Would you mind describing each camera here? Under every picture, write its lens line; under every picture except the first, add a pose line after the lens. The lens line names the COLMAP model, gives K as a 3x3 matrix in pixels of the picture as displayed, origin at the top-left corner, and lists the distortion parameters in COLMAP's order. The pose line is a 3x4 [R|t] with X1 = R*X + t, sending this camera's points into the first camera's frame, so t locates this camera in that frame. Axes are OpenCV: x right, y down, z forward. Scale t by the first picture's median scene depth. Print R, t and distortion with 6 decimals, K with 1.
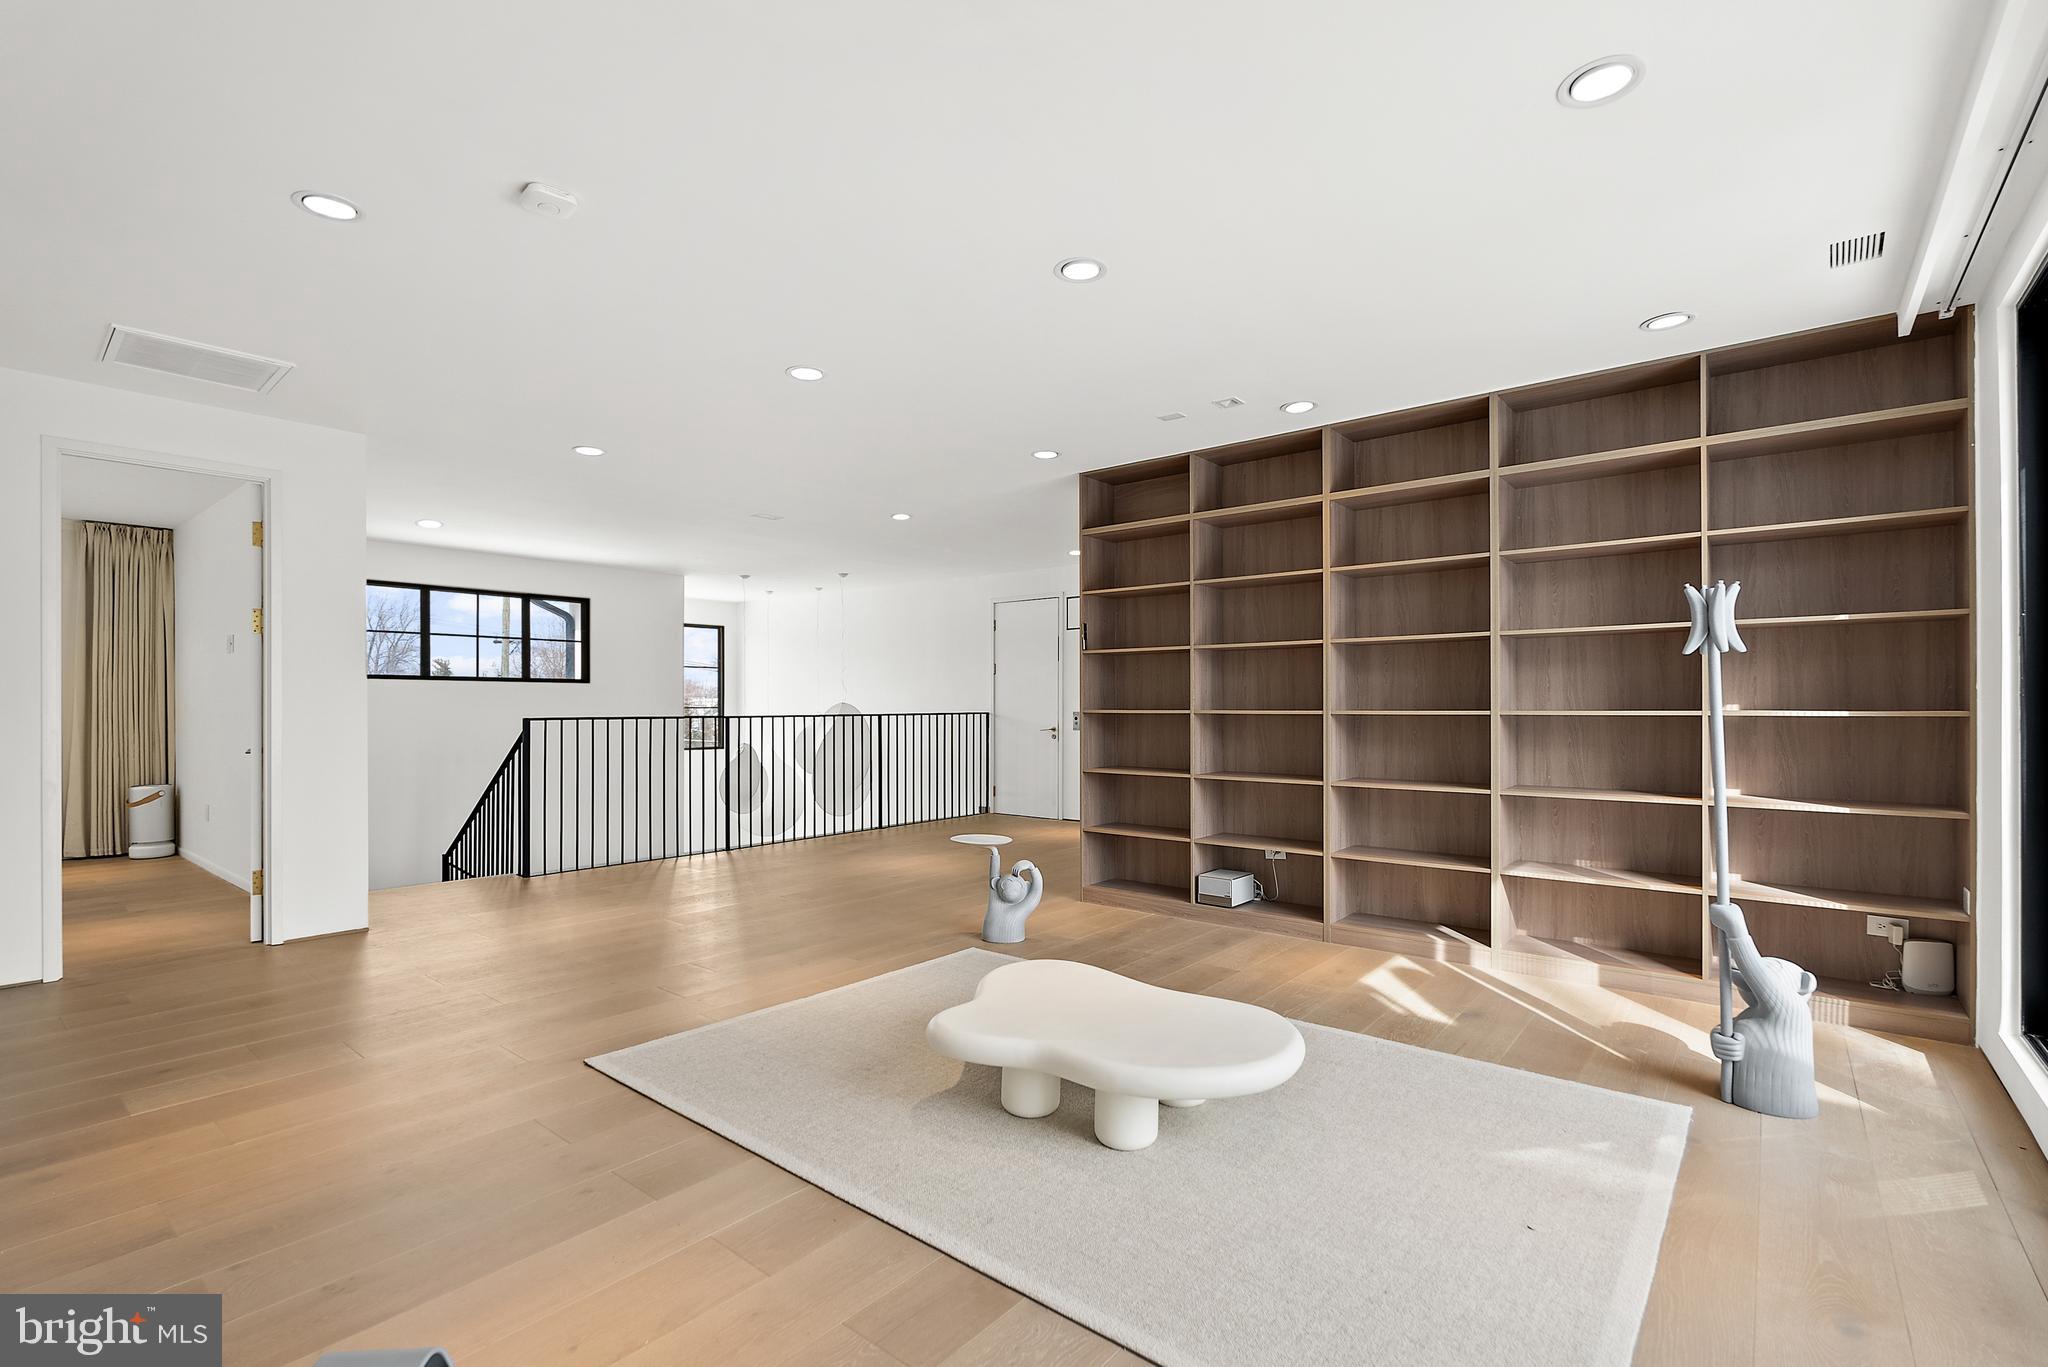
lens RADIAL K [[929.0, 0, 1027.3], [0, 929.0, 695.0], [0, 0, 1]] dist [-0.005100, 0.000825]
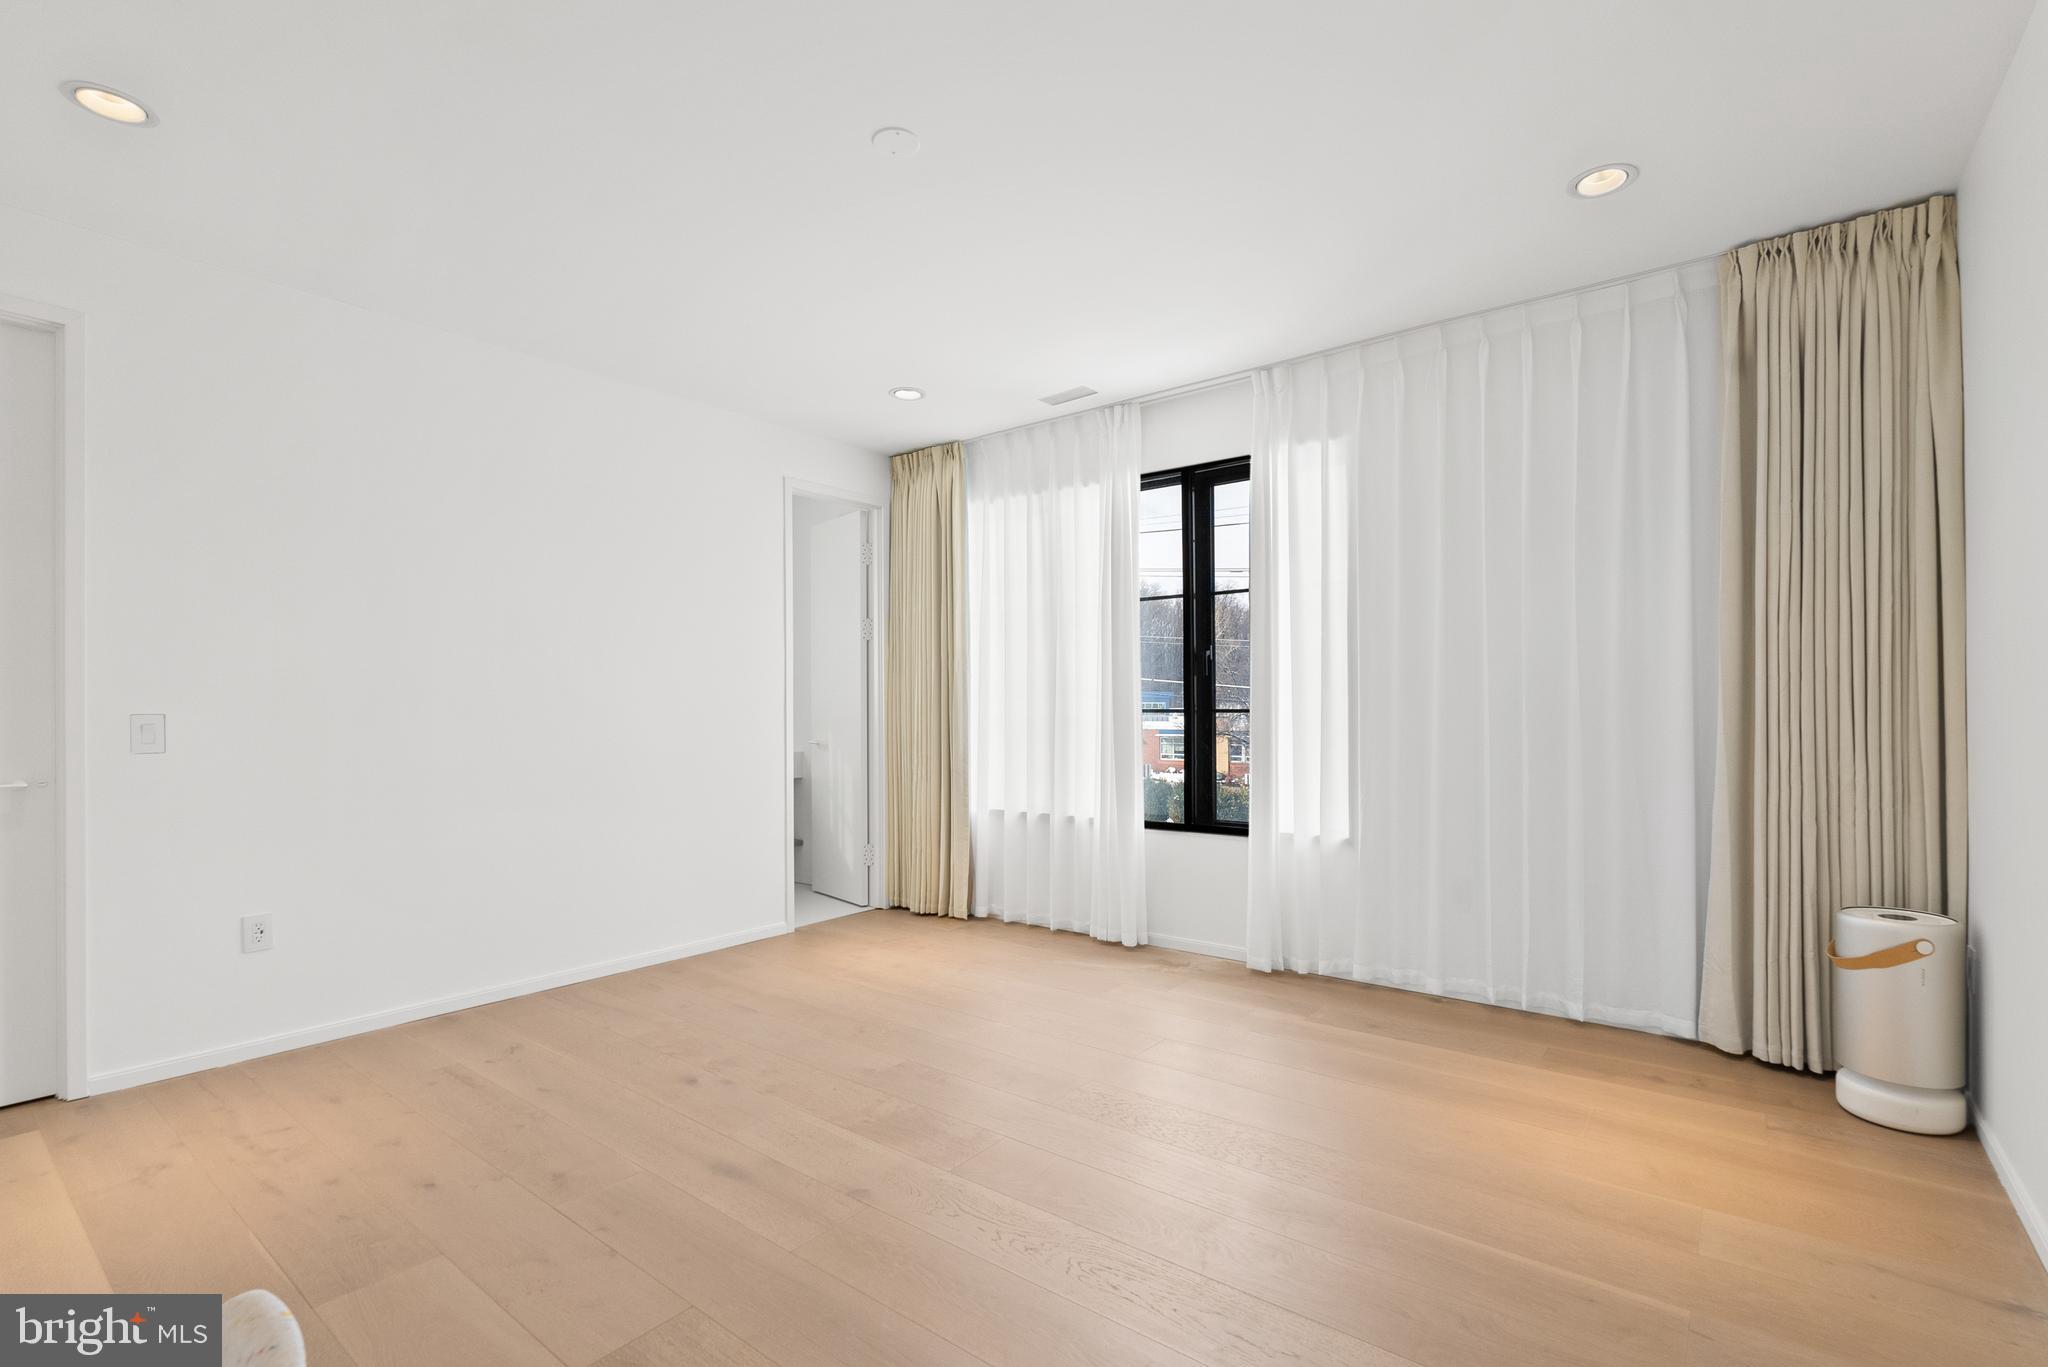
lens RADIAL K [[929.0, 0, 1027.6], [0, 929.0, 685.7], [0, 0, 1]] dist [-0.005100, 0.000825]
pose [[0.026779, 0.001885, -0.999640, -0.594548], [0.005992, 0.999980, 0.002046, 0.005982], [0.999623, -0.006044, 0.026767, 0.650961]]
